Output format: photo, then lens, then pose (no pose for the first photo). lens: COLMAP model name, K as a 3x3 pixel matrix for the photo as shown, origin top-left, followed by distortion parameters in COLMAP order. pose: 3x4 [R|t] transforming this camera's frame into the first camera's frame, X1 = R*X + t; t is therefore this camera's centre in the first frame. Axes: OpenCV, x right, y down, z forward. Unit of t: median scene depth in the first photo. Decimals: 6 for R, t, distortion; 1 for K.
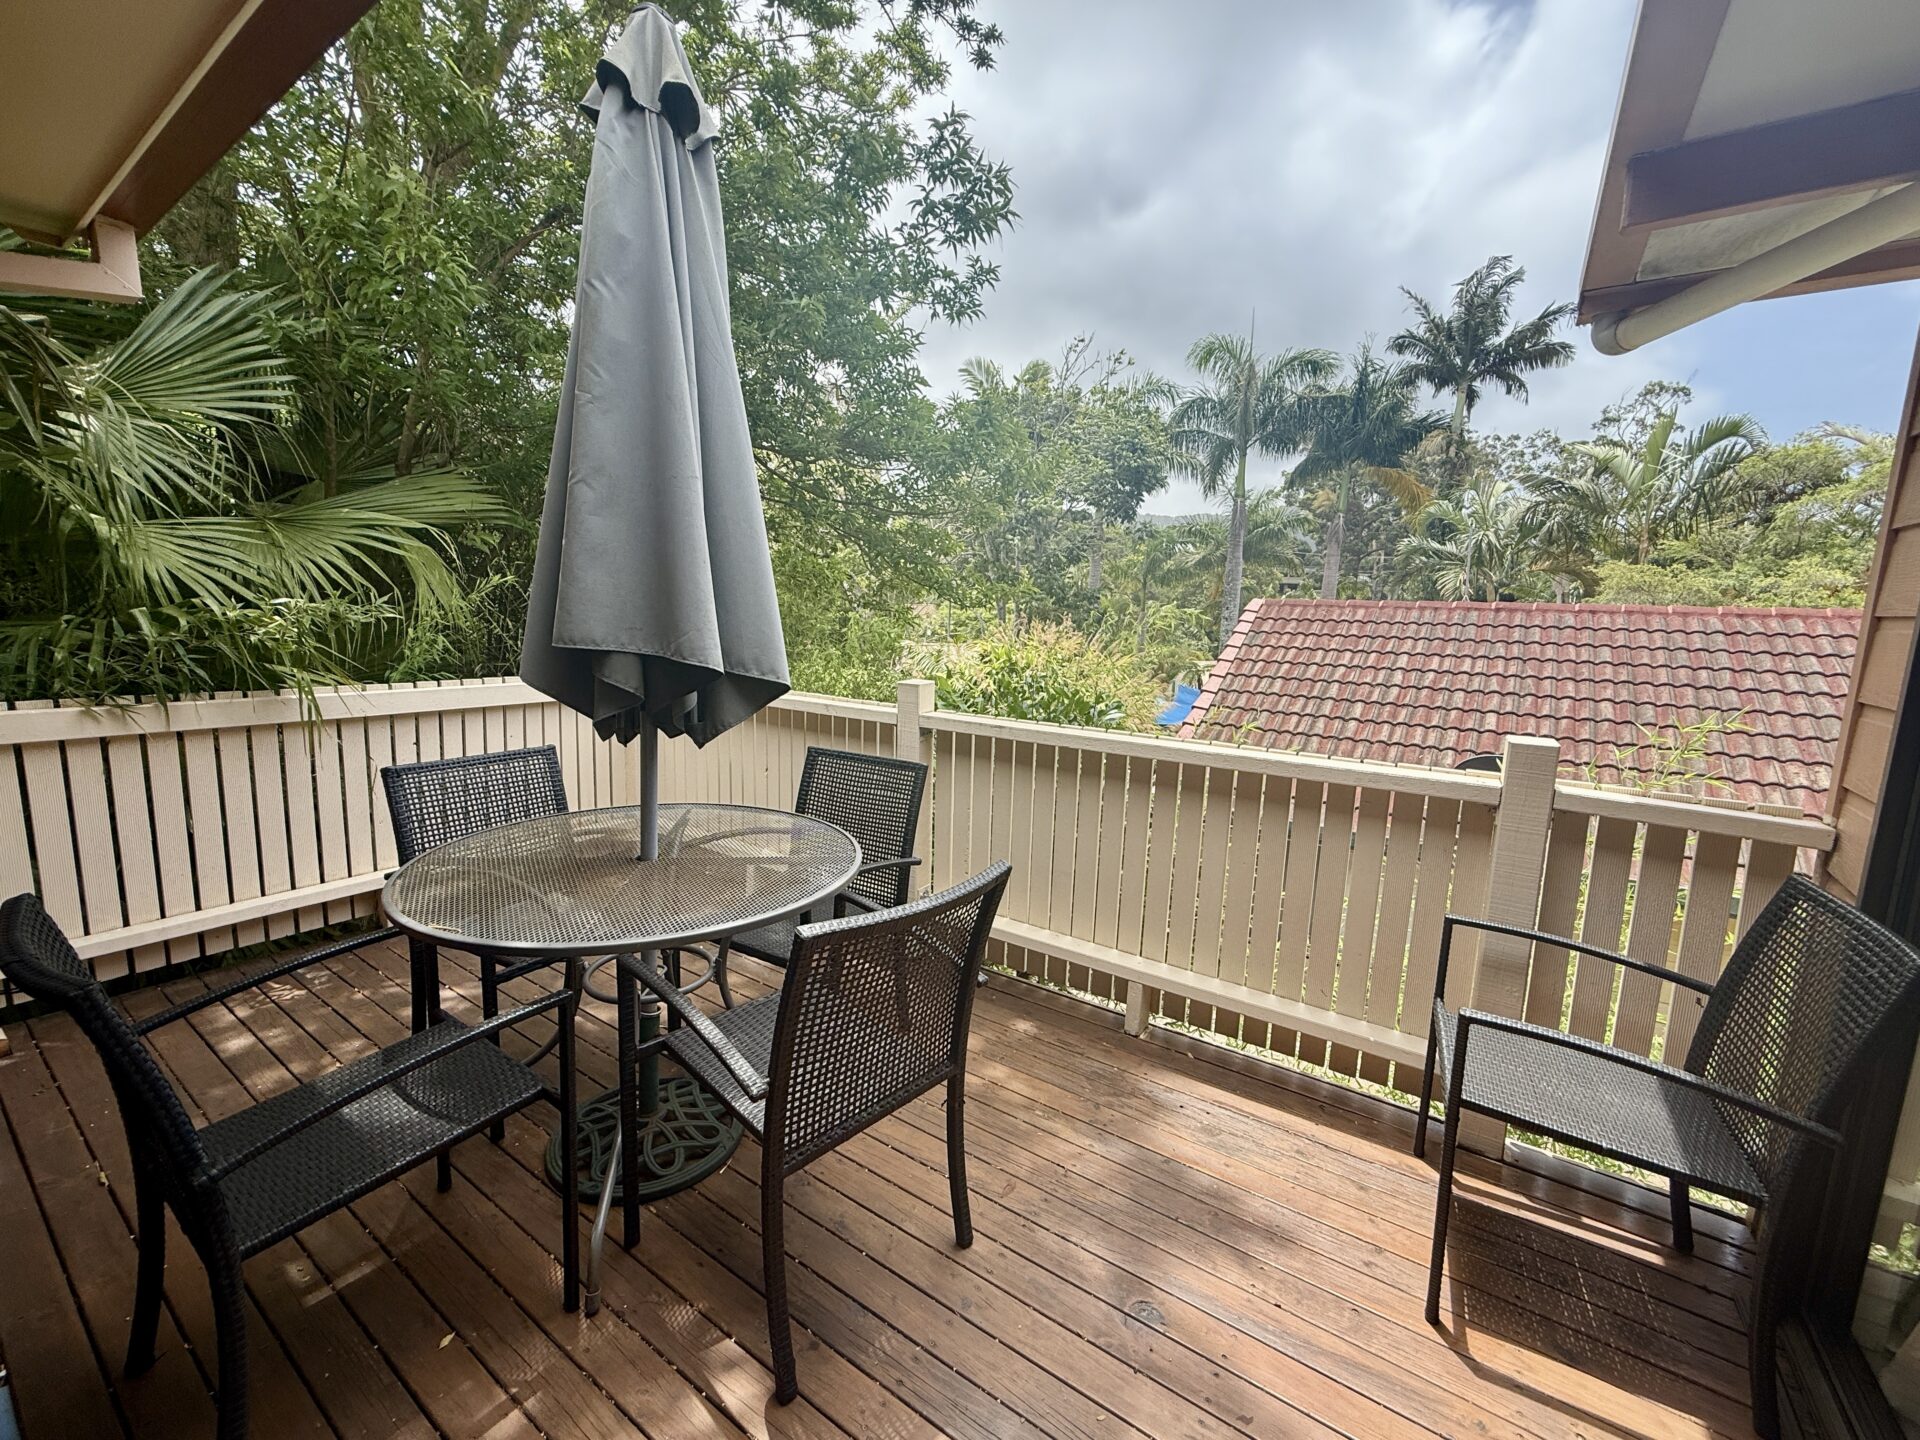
lens RADIAL K [[782.4, 0, 958.7], [0, 782.4, 719.8], [0, 0, 1]] dist [0.002553, -0.000115]
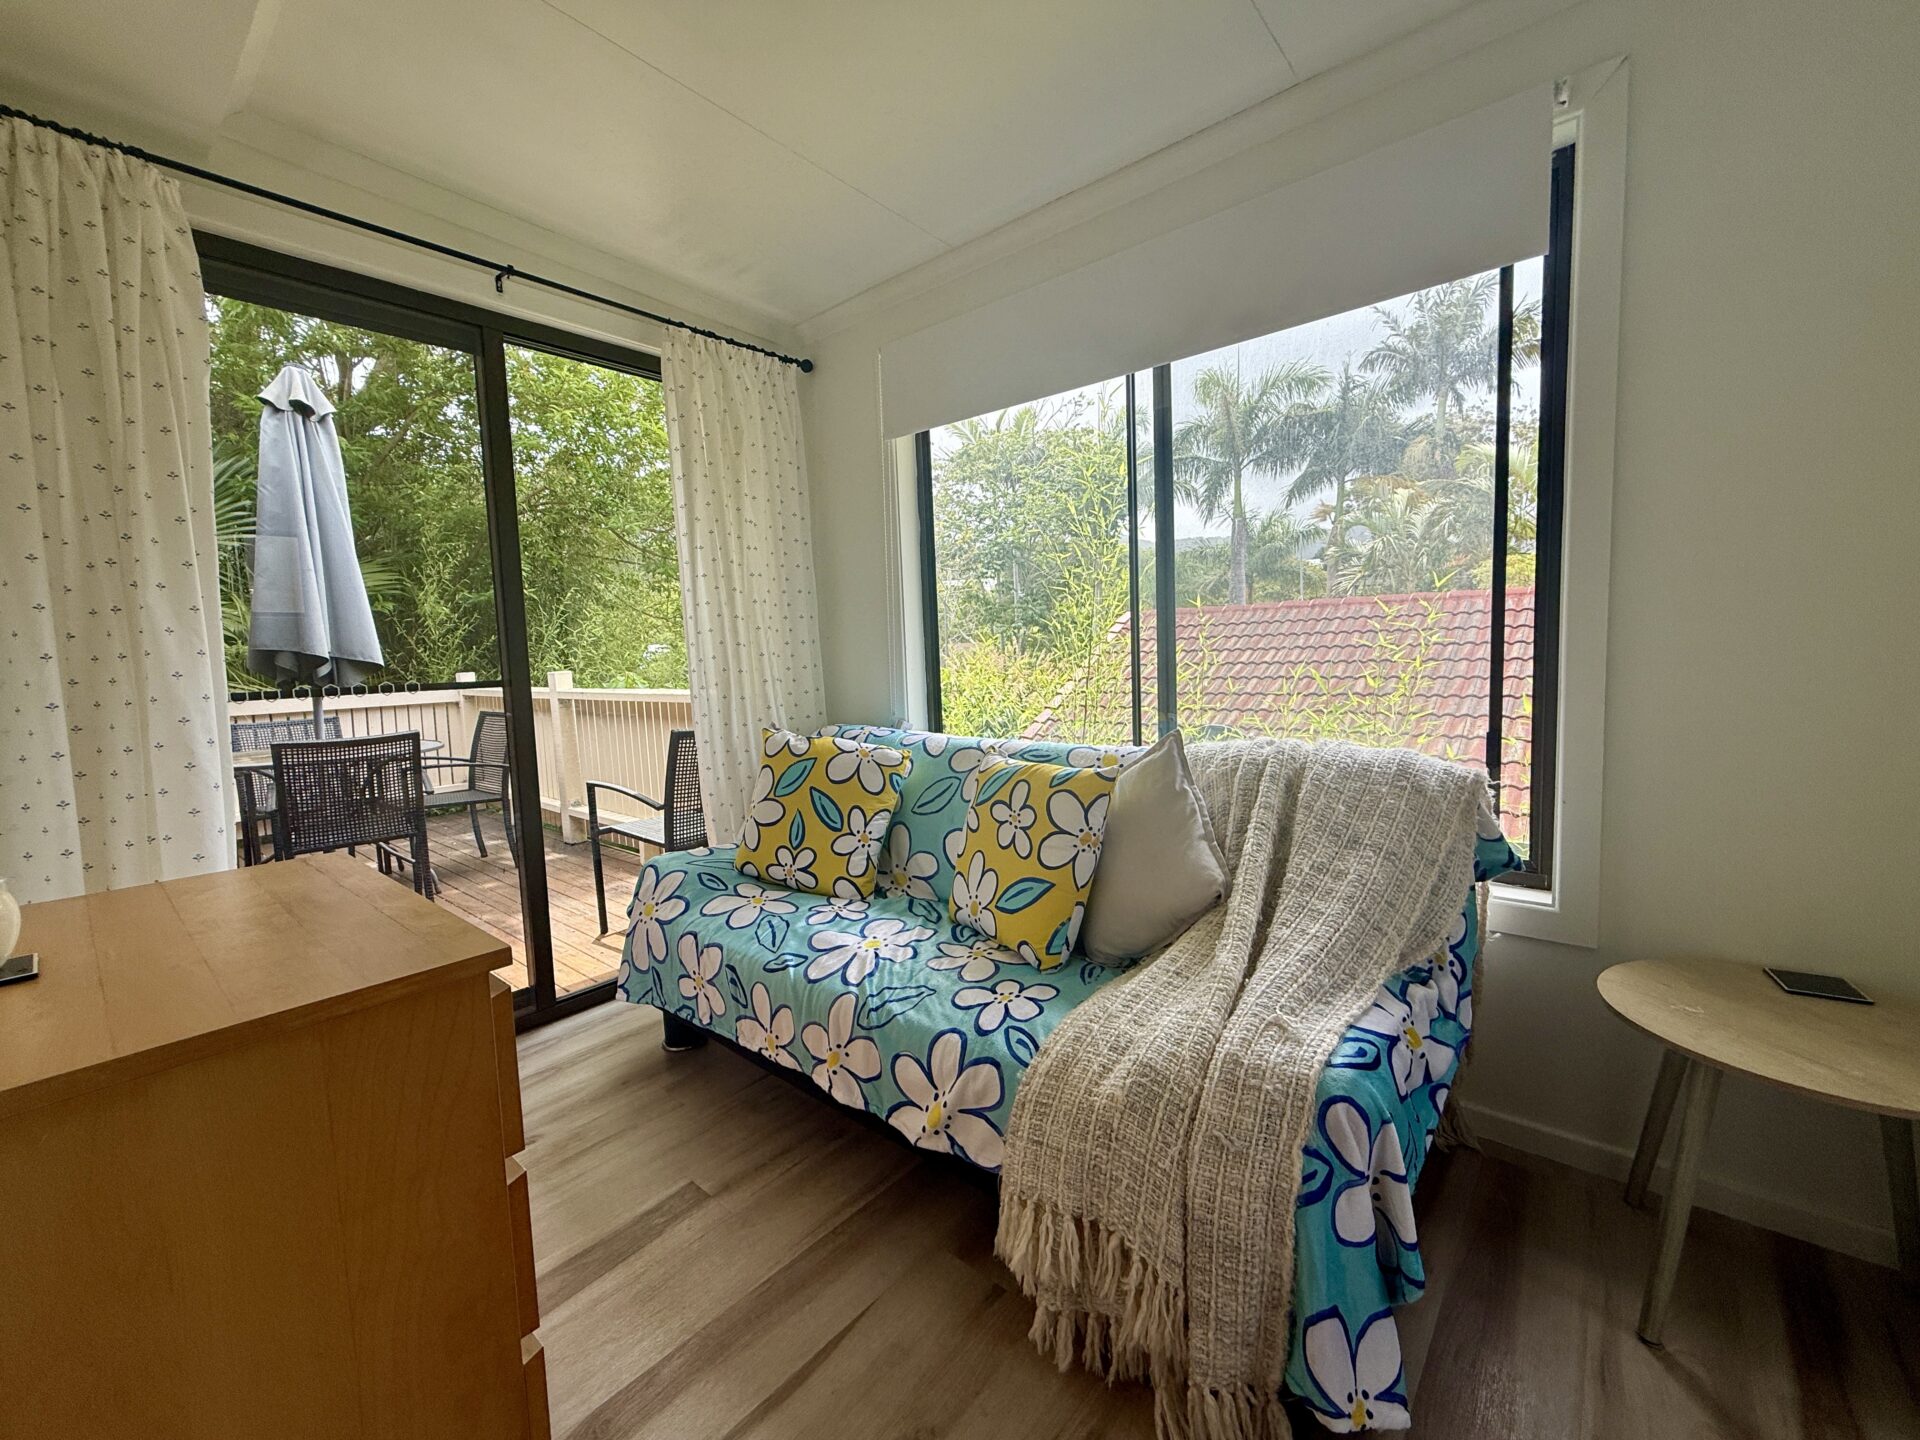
lens RADIAL K [[782.4, 0, 961.7], [0, 782.4, 718.8], [0, 0, 1]] dist [0.002553, -0.000115]
pose [[0.987562, -0.047750, -0.149806, 0.157279], [0.040279, 0.997808, -0.052514, 0.026248], [0.151985, 0.045827, 0.987320, -0.076912]]
